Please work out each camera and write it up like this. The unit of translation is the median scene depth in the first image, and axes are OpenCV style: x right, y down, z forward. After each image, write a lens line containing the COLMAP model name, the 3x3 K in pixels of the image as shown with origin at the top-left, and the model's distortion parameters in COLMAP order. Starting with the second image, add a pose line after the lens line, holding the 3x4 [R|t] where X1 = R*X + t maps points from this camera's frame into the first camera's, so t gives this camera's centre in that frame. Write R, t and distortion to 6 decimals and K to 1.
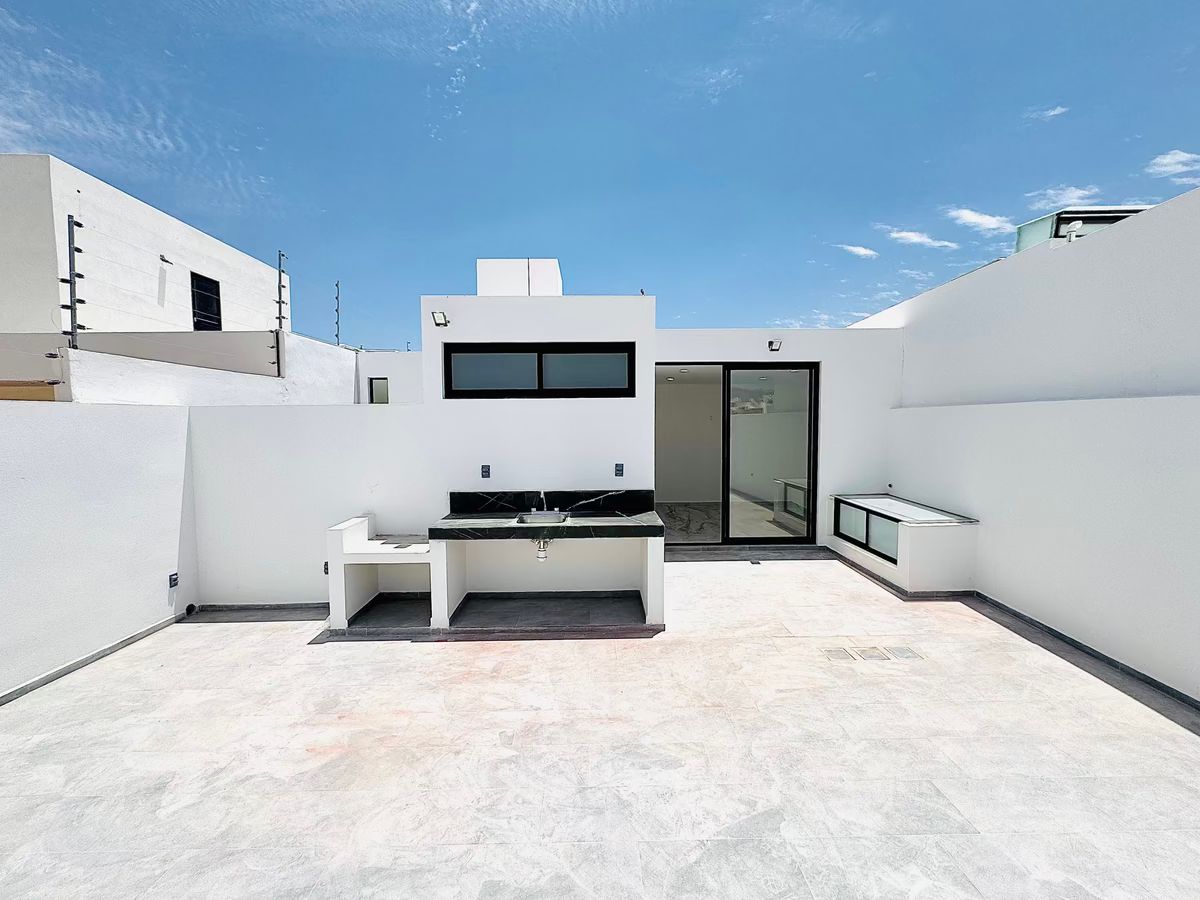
lens RADIAL K [[482.3, 0, 597.4], [0, 482.3, 449.4], [0, 0, 1]] dist [-0.001746, -0.000049]
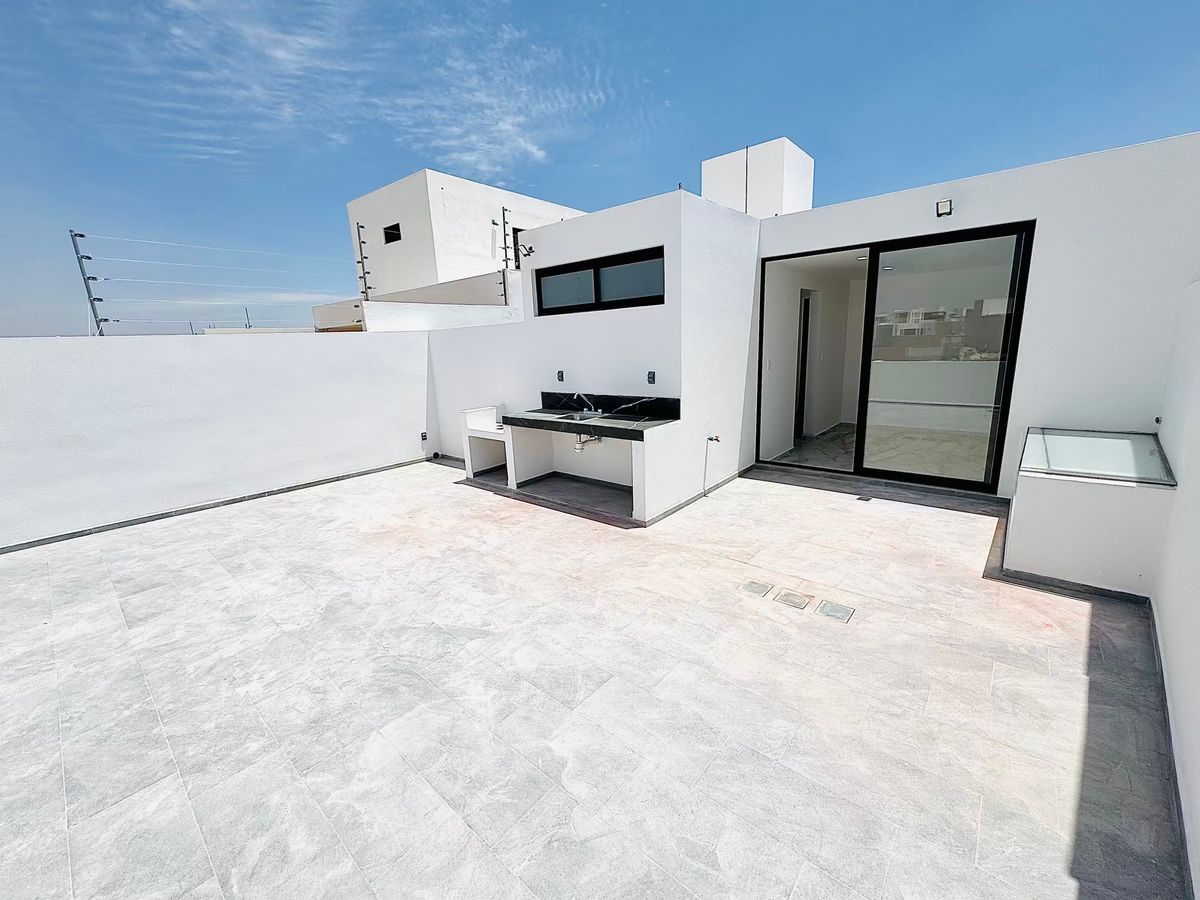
lens RADIAL K [[482.3, 0, 597.4], [0, 482.3, 449.4], [0, 0, 1]] dist [-0.001746, -0.000049]
pose [[0.748421, 0.121928, -0.651920, 0.745741], [-0.003075, 0.983583, 0.180428, 0.008687], [0.663217, -0.133031, 0.736509, 0.155812]]
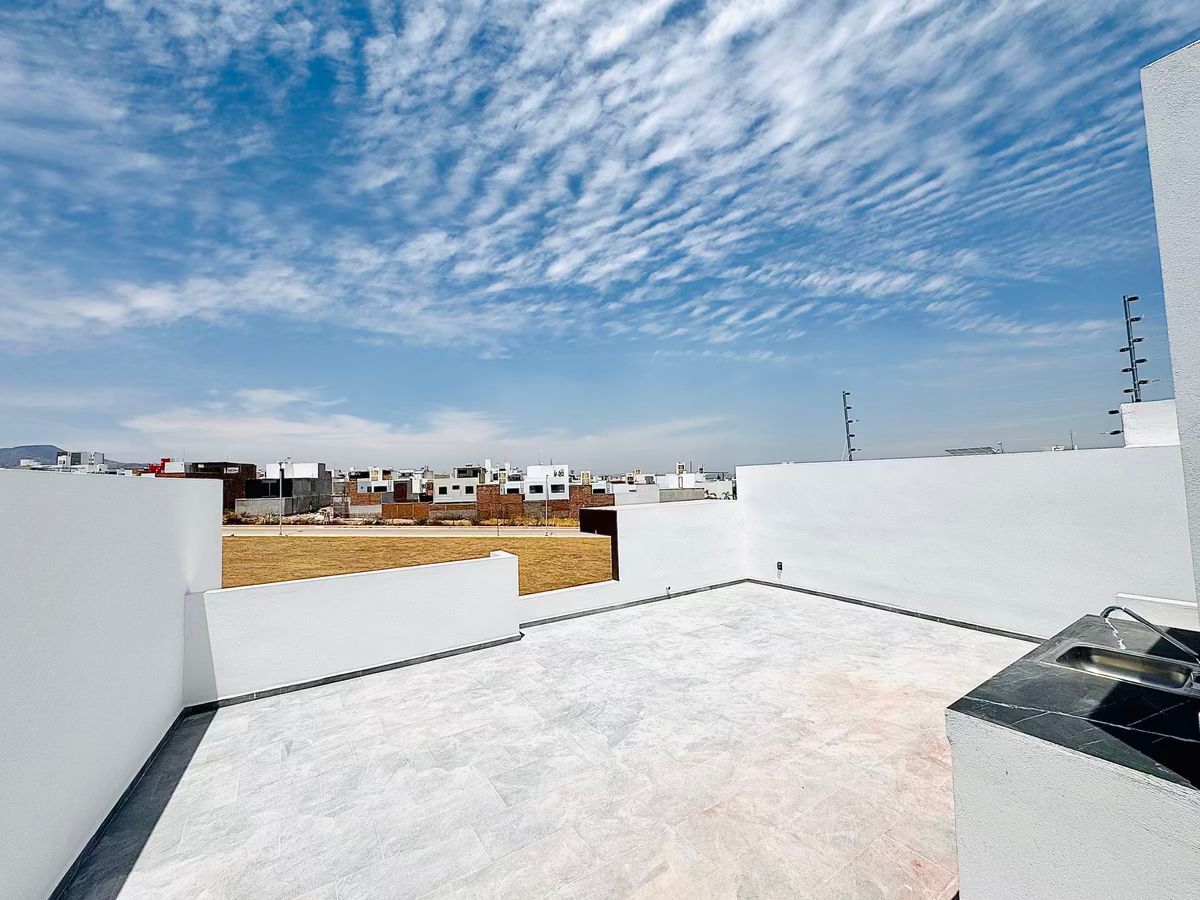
lens RADIAL K [[482.3, 0, 597.4], [0, 482.3, 449.4], [0, 0, 1]] dist [-0.001746, -0.000049]
pose [[-0.843229, 0.000779, -0.537554, 0.649047], [0.004322, 0.999976, -0.005330, -0.082925], [0.537537, -0.006818, -0.843212, 1.198511]]
